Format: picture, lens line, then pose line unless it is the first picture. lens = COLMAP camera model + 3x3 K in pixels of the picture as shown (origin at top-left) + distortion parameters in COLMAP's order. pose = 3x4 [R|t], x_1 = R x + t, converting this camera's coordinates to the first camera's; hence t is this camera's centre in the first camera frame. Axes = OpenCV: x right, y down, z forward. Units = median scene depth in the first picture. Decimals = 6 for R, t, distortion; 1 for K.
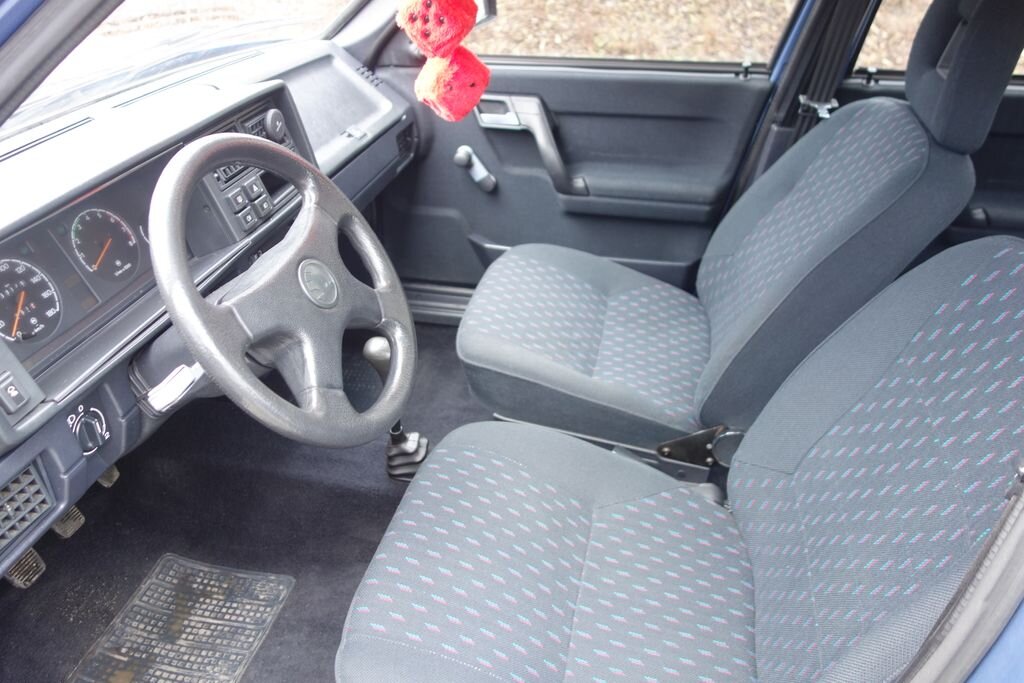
lens RADIAL K [[809.7, 0, 513.1], [0, 809.7, 338.0], [0, 0, 1]] dist [0.005443, -0.005805]
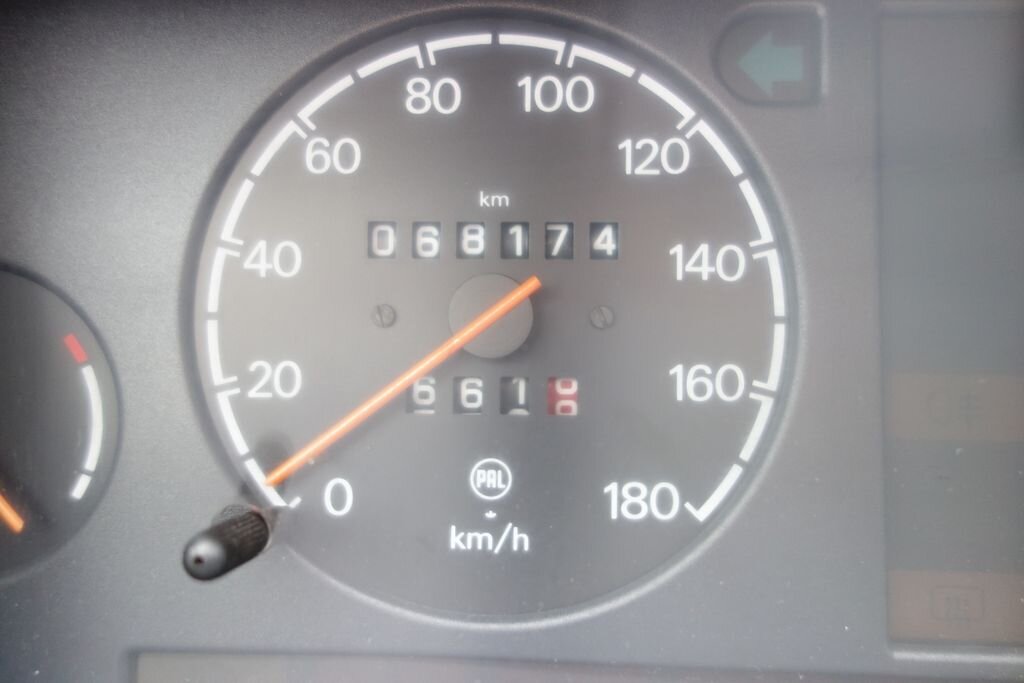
lens RADIAL K [[809.7, 0, 514.3], [0, 809.7, 341.8], [0, 0, 1]] dist [0.005443, -0.005805]
pose [[0.166283, 0.386897, -0.907007, -0.326667], [-0.495208, 0.828174, 0.262482, -0.058004], [0.852713, 0.405511, 0.329305, 0.662210]]
